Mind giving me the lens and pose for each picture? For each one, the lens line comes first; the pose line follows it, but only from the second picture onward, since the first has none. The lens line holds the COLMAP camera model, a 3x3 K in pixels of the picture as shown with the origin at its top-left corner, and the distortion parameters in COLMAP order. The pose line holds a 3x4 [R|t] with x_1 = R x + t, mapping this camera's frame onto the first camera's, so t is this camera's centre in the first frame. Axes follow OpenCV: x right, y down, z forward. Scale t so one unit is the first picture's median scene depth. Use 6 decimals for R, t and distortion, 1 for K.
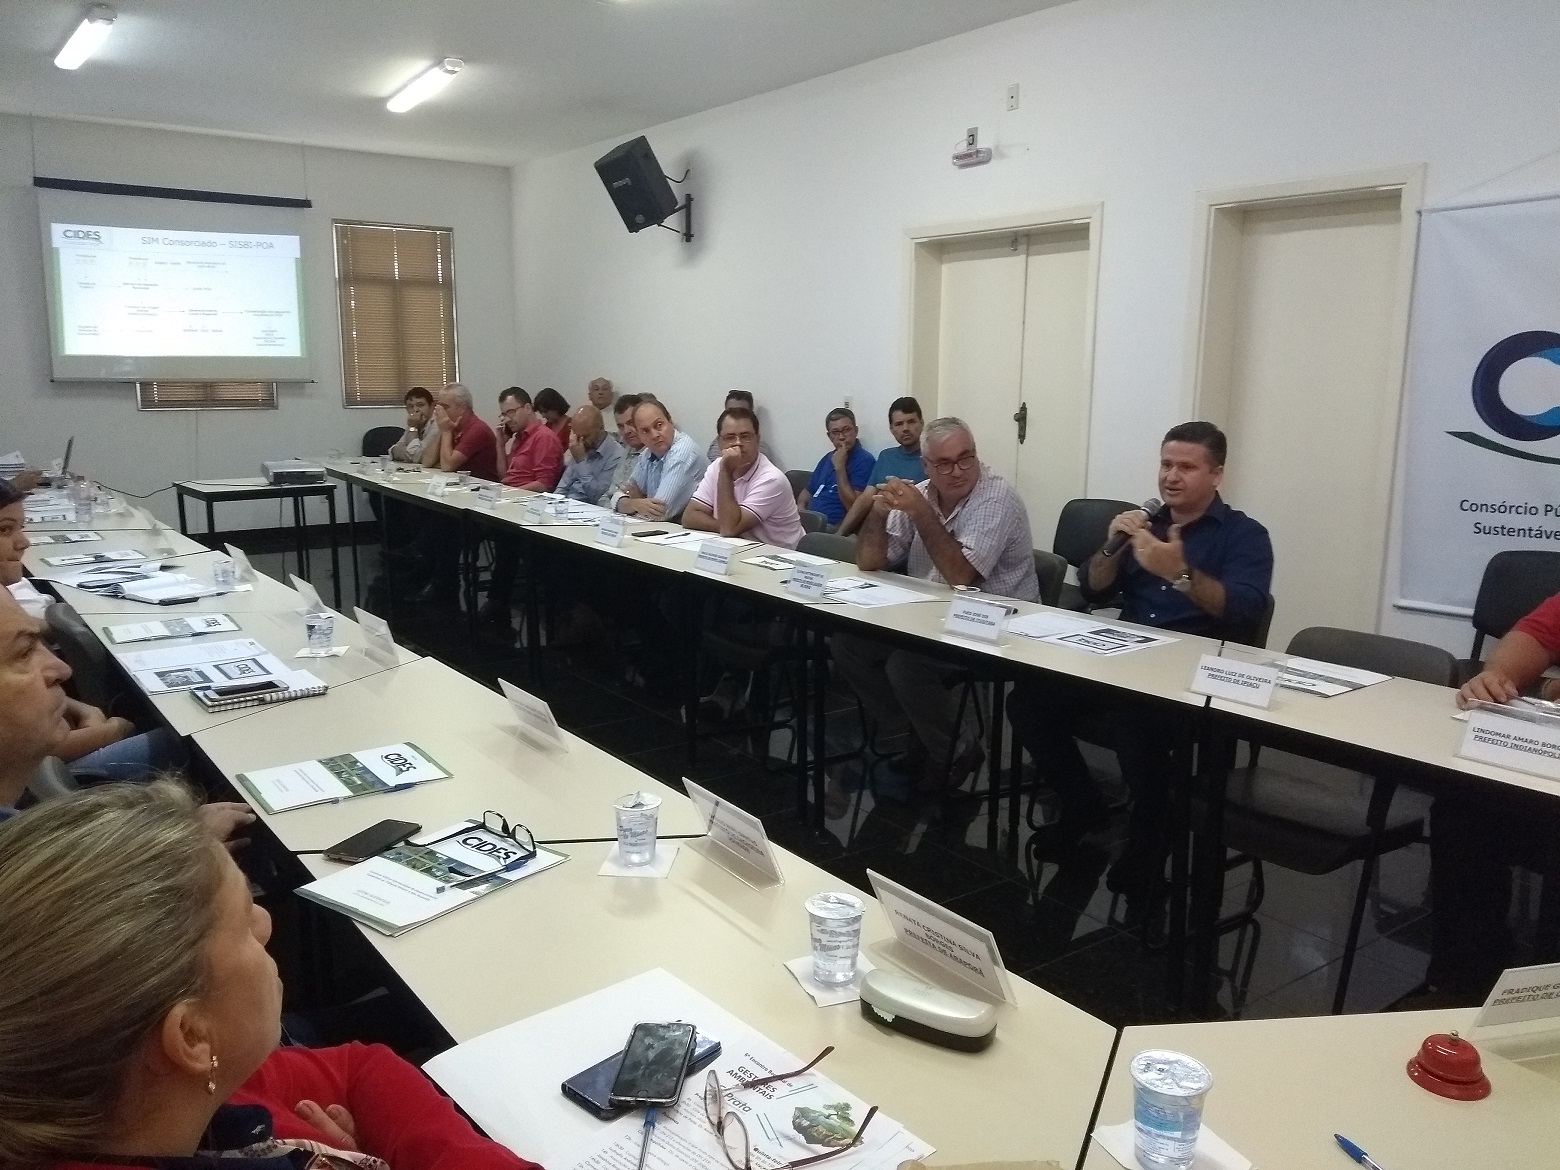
lens RADIAL K [[1236.9, 0, 780.0], [0, 1236.9, 585.0], [0, 0, 1]] dist [0.127229, -0.121103]
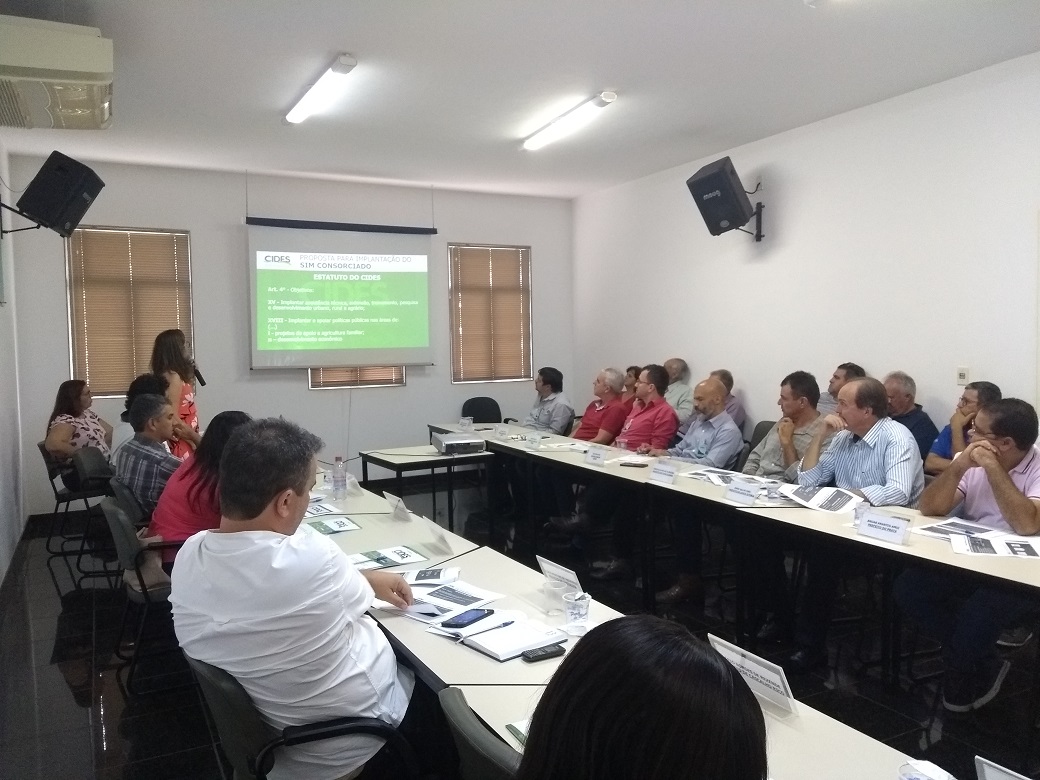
lens RADIAL K [[824.6, 0, 520.0], [0, 824.6, 390.0], [0, 0, 1]] dist [0.127229, -0.121103]
pose [[0.990214, -0.009862, -0.139210, -0.181226], [-0.007215, 0.992549, -0.121635, -0.037070], [0.139372, 0.121449, 0.982764, 0.203293]]
